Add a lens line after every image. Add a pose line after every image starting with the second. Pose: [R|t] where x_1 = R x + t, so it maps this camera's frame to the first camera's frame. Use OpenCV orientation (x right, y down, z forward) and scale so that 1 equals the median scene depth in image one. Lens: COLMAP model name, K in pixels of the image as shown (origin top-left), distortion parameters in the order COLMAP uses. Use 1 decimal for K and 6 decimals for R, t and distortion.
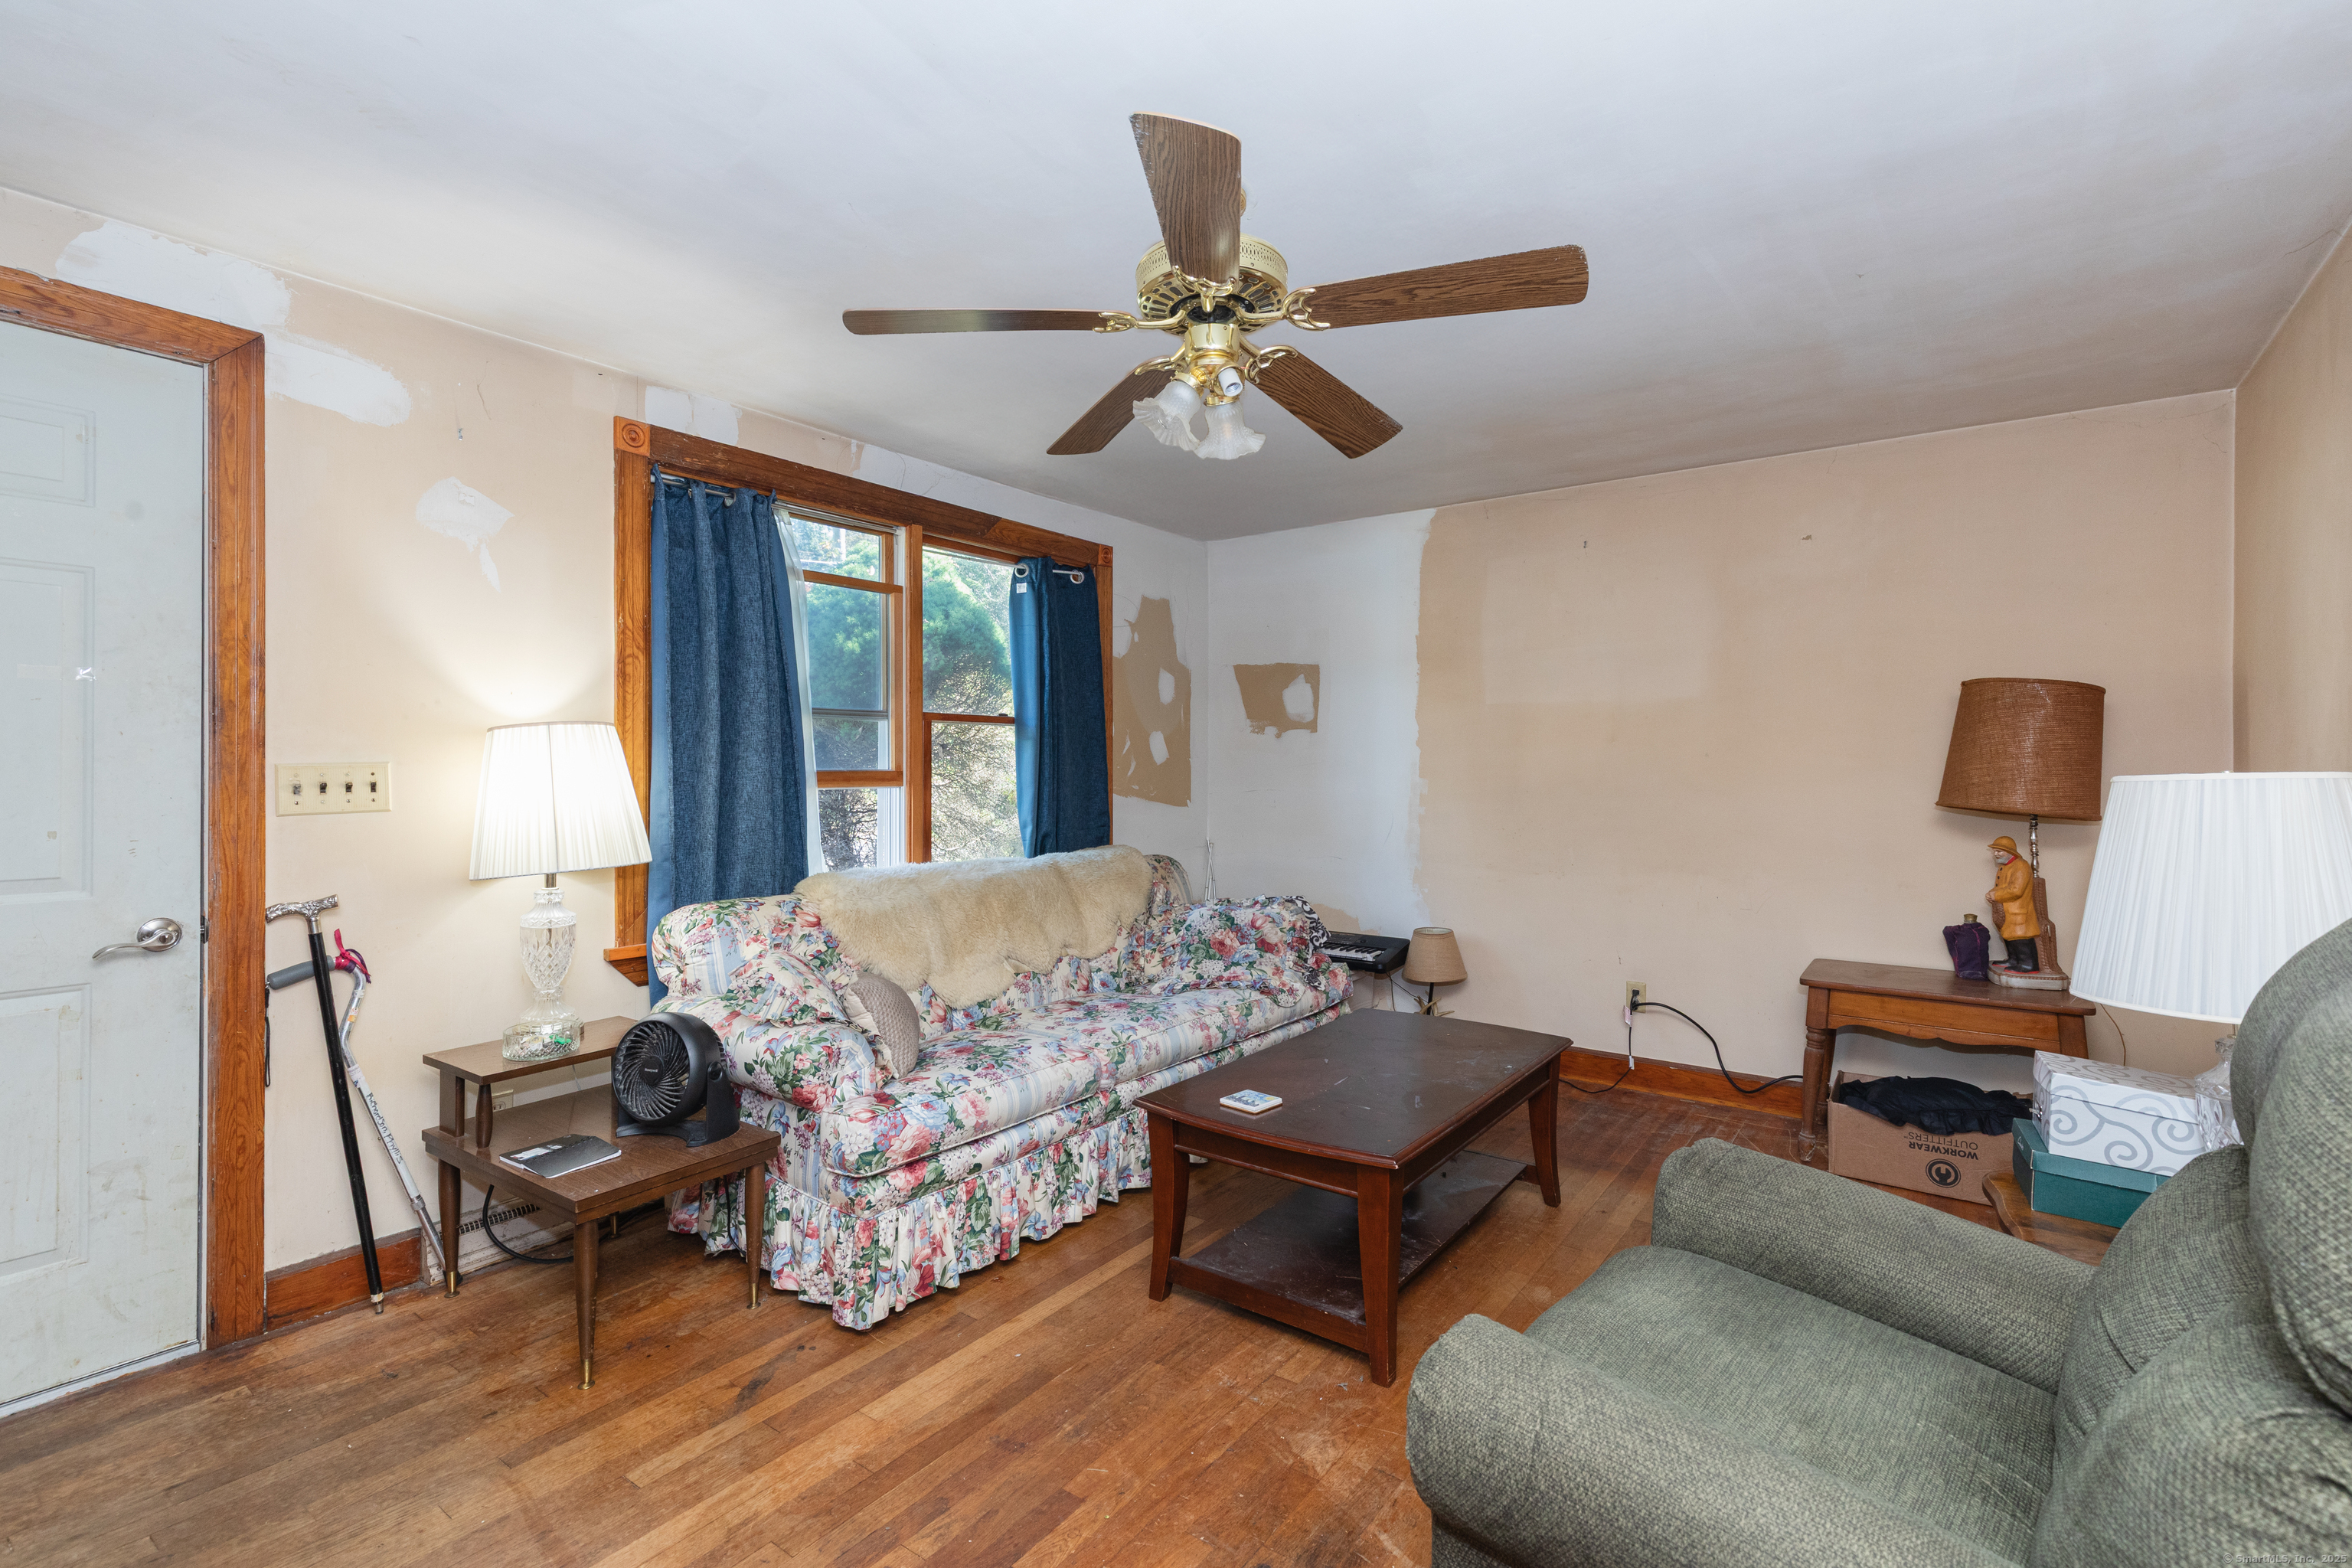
lens RADIAL K [[1054.2, 0, 1174.4], [0, 1054.2, 771.5], [0, 0, 1]] dist [0.012163, -0.003600]
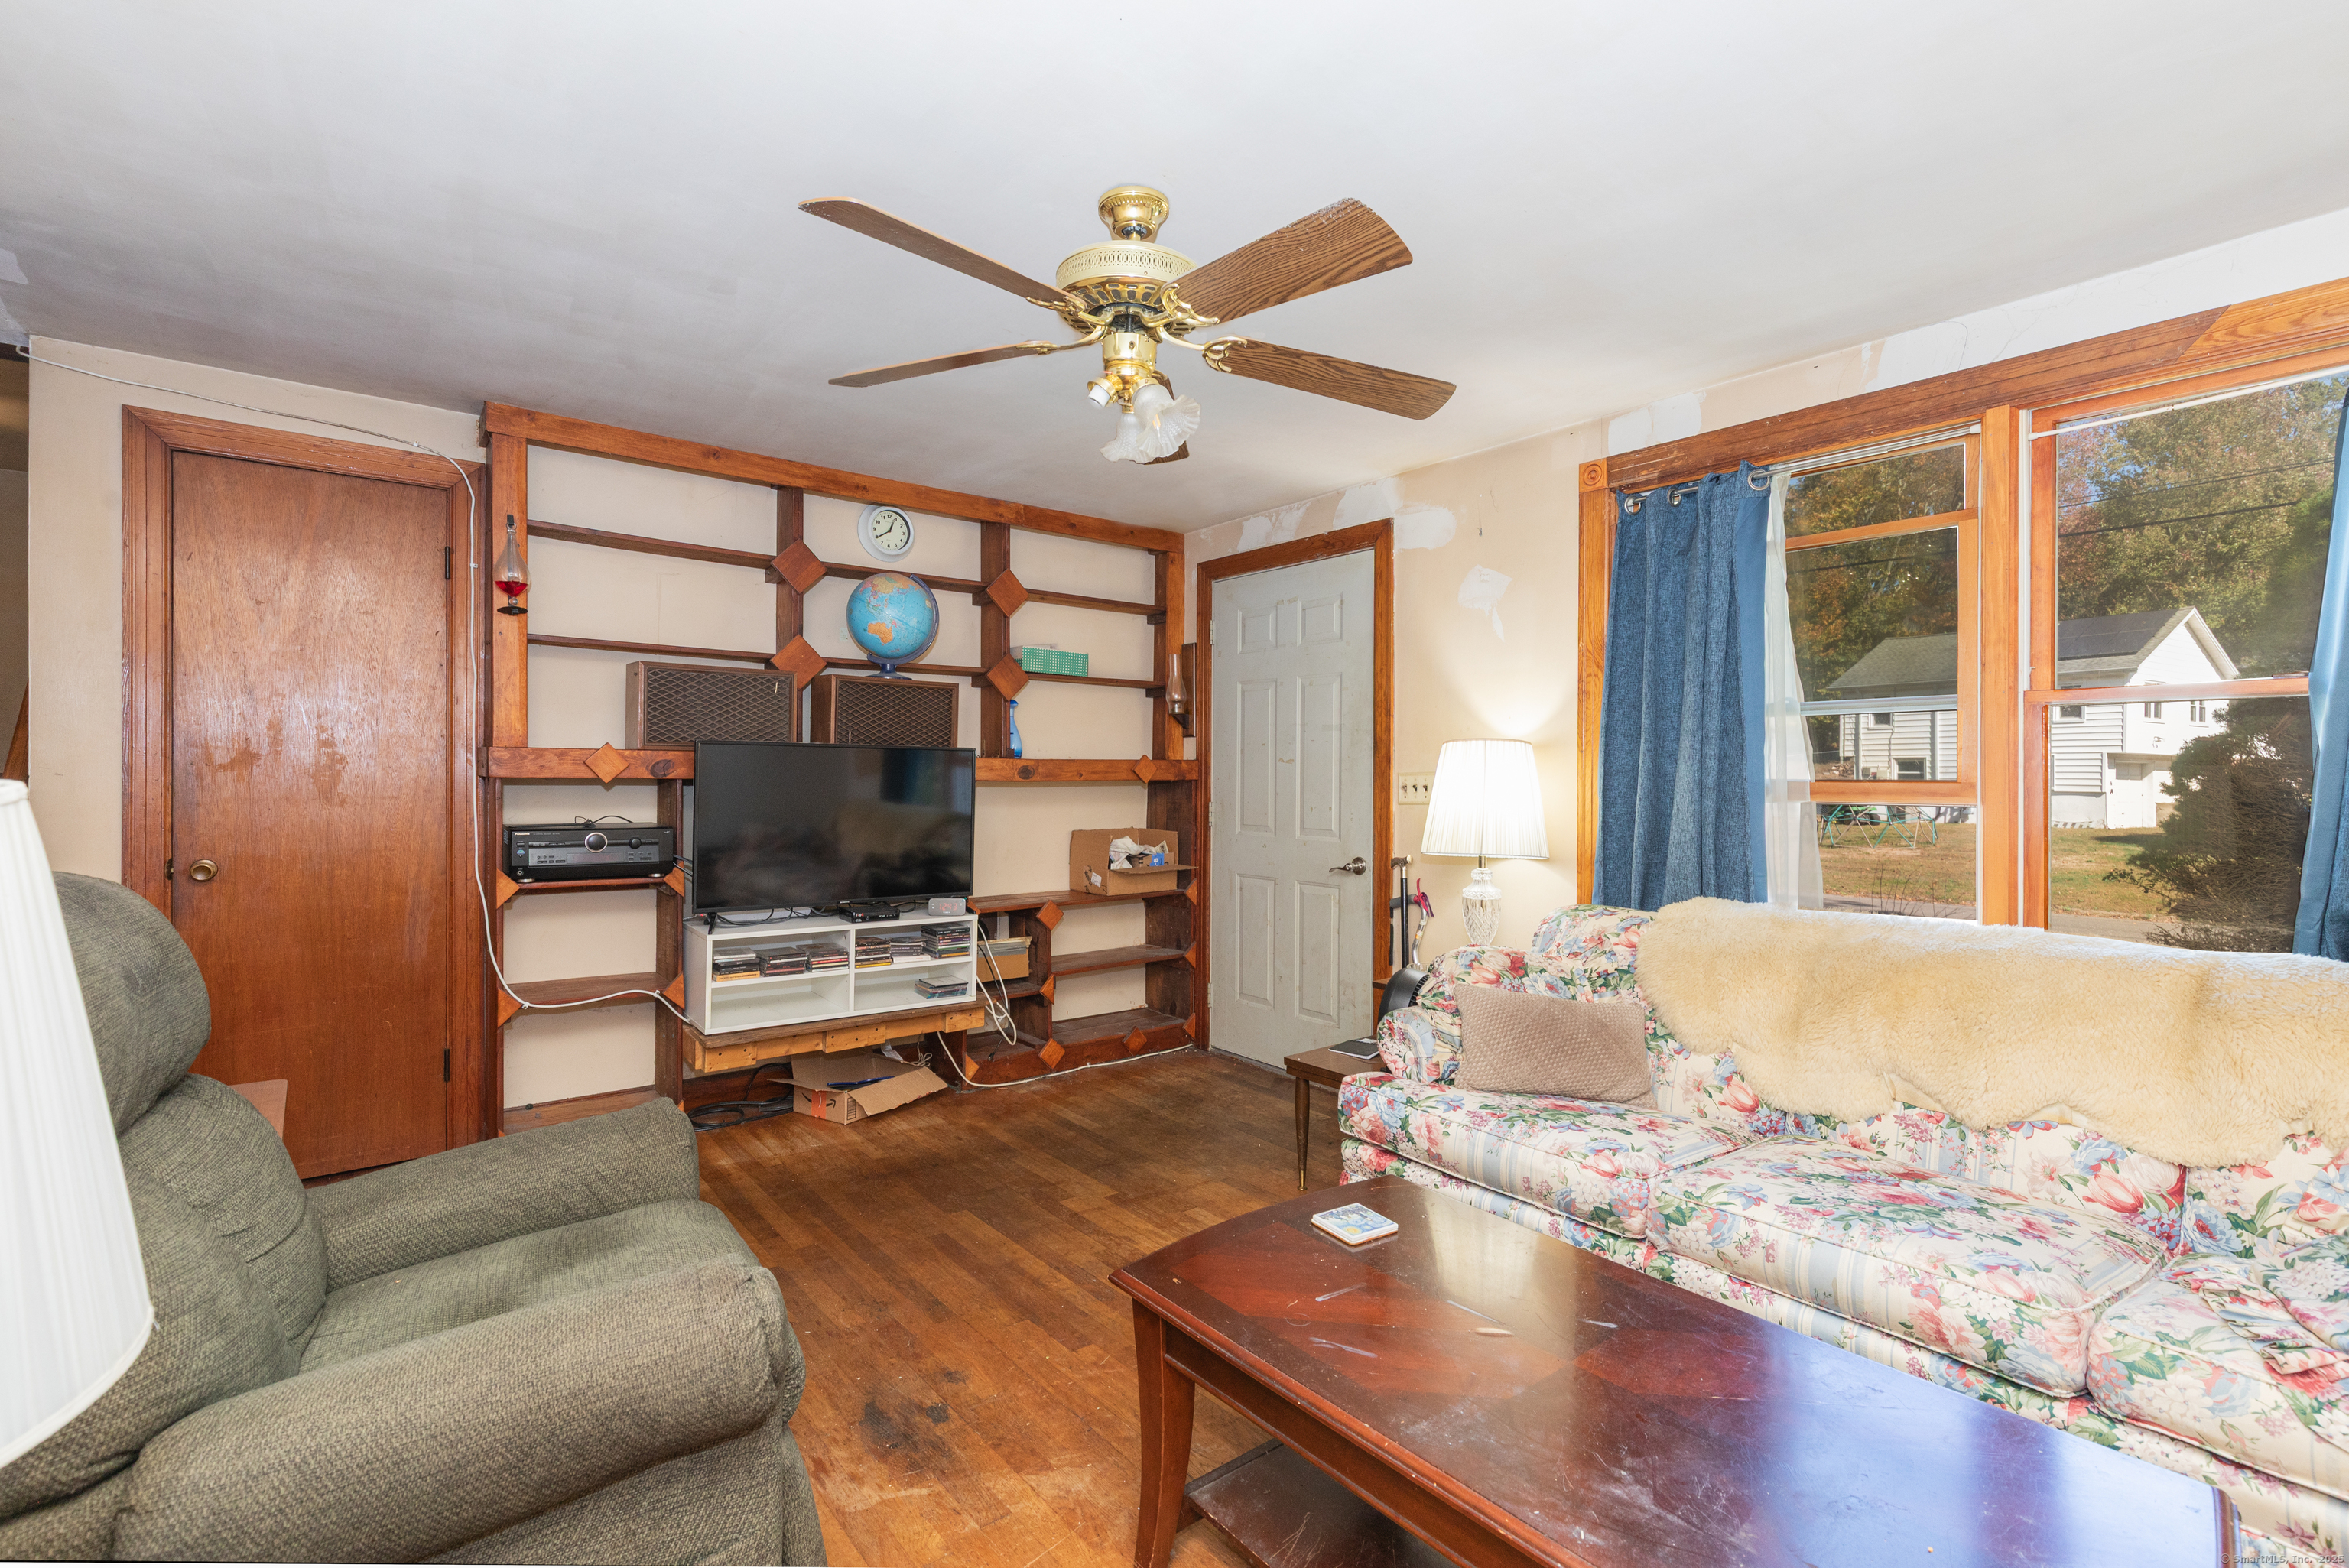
lens RADIAL K [[1052.7, 0, 1172.9], [0, 1052.7, 771.5], [0, 0, 1]] dist [0.012163, -0.003600]
pose [[-0.249319, -0.003896, -0.968414, 0.812373], [-0.007356, 0.999971, -0.002129, -0.002539], [0.968393, 0.006593, -0.249341, 1.042642]]
